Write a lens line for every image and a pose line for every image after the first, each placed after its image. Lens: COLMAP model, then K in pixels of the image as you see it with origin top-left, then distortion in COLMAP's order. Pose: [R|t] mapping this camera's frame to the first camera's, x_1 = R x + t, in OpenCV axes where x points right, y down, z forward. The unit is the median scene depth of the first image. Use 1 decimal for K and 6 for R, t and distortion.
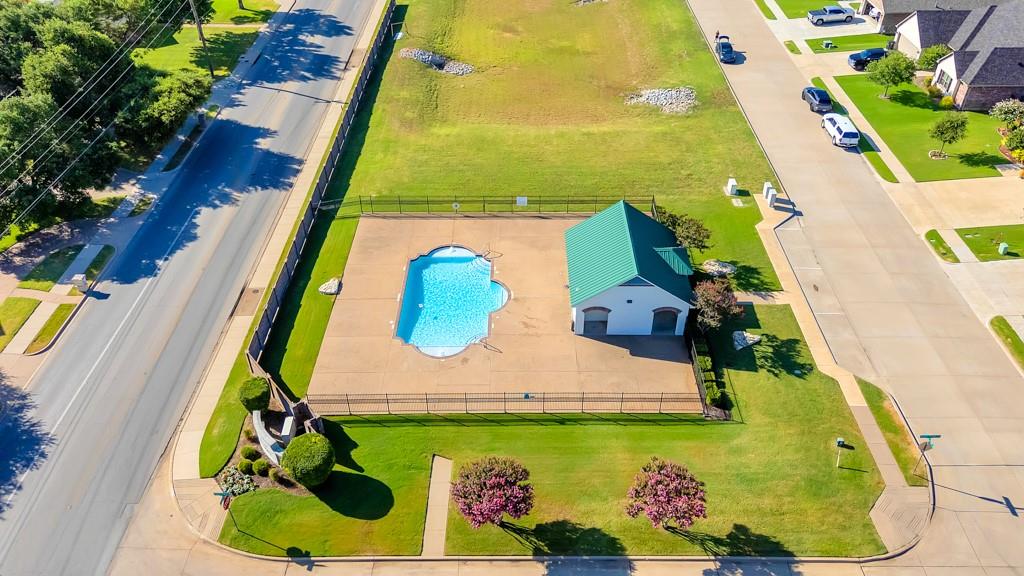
lens RADIAL K [[773.2, 0, 515.0], [0, 773.2, 283.2], [0, 0, 1]] dist [0.061888, -0.057117]
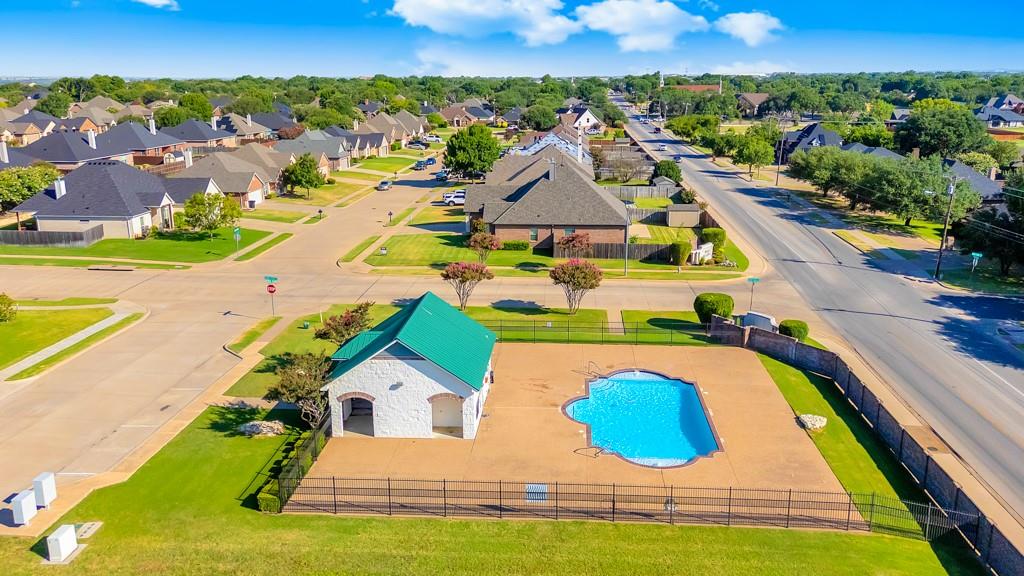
lens RADIAL K [[773.2, 0, 515.0], [0, 773.2, 283.2], [0, 0, 1]] dist [0.061888, -0.057117]
pose [[-0.997378, -0.009711, 0.071720, -0.013513], [0.051031, 0.608336, 0.792038, -0.709042], [-0.051321, 0.793620, -0.606245, 1.451052]]
